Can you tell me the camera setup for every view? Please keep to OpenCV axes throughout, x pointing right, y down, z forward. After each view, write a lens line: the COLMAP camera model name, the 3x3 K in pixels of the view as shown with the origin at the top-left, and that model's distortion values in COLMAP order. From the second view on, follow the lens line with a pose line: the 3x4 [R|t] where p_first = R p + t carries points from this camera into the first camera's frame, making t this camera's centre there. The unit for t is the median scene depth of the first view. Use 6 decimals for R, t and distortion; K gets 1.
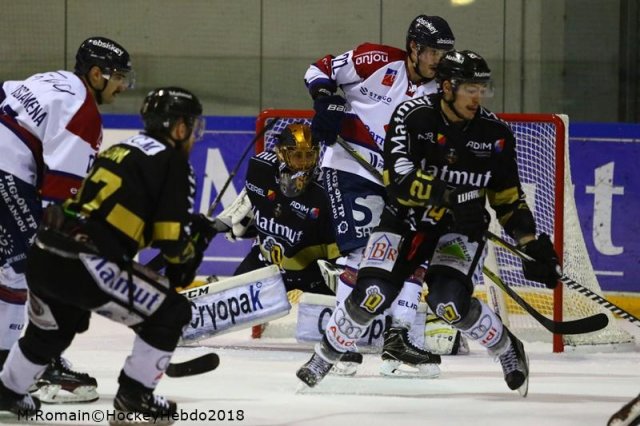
lens RADIAL K [[4767.8, 0, 320.1], [0, 4767.8, 212.9], [0, 0, 1]] dist [0.955558, -35.844639]
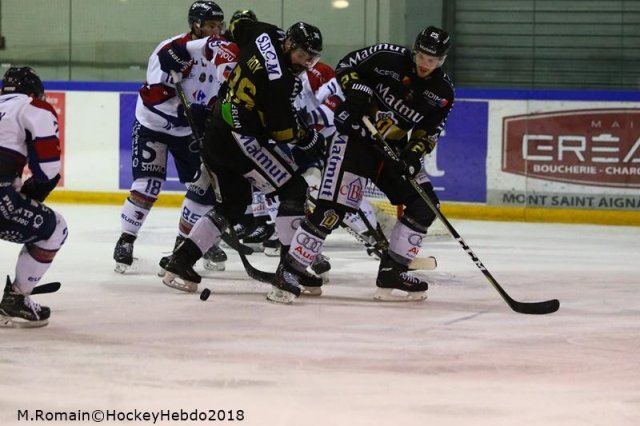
lens RADIAL K [[4767.8, 0, 320.1], [0, 4767.8, 212.9], [0, 0, 1]] dist [0.955558, -35.844639]
pose [[0.999154, -0.000069, 0.041116, -0.036756], [-0.000289, 0.999962, 0.008704, 0.007306], [-0.041115, -0.008708, 0.999116, -0.488513]]
